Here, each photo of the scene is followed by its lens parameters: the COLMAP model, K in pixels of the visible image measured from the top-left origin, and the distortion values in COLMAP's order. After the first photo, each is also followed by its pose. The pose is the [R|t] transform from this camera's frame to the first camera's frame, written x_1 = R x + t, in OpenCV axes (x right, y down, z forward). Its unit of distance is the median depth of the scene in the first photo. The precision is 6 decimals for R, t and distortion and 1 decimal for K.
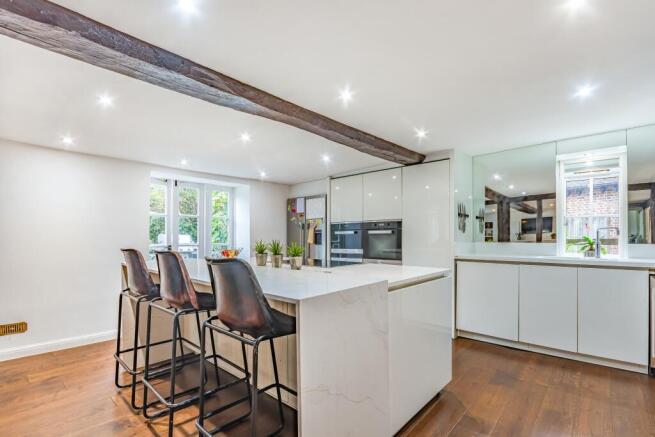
lens RADIAL K [[301.2, 0, 328.1], [0, 301.2, 237.5], [0, 0, 1]] dist [-0.000981, -0.000432]
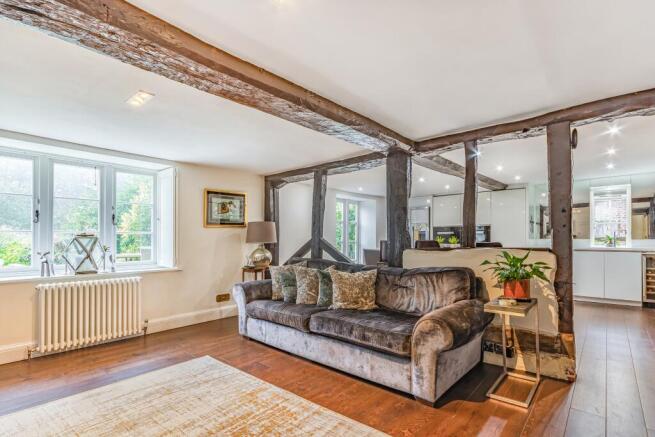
lens RADIAL K [[311.8, 0, 335.0], [0, 311.8, 237.8], [0, 0, 1]] dist [0.000057, 0.000066]
pose [[0.999812, 0.002431, 0.019229, -0.627106], [-0.002340, 0.999986, -0.004726, 0.018841], [-0.019241, 0.004680, 0.999804, -0.641120]]
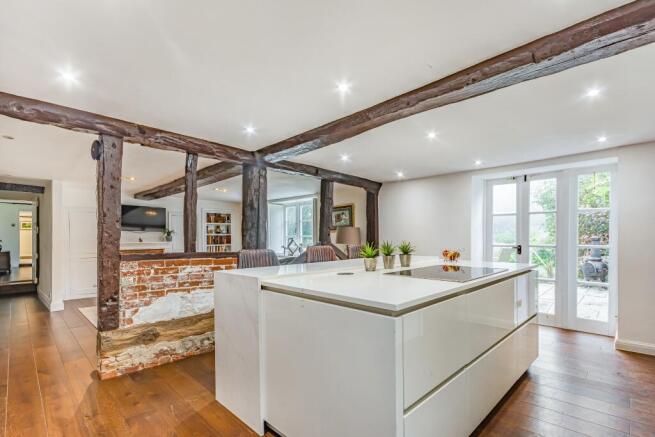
lens RADIAL K [[311.8, 0, 335.0], [0, 311.8, 237.8], [0, 0, 1]] dist [0.000057, 0.000066]
pose [[-0.033218, 0.002831, -0.999444, 0.967213], [-0.000318, 0.999996, 0.002843, -0.010246], [0.999448, 0.000412, -0.033217, 1.007980]]
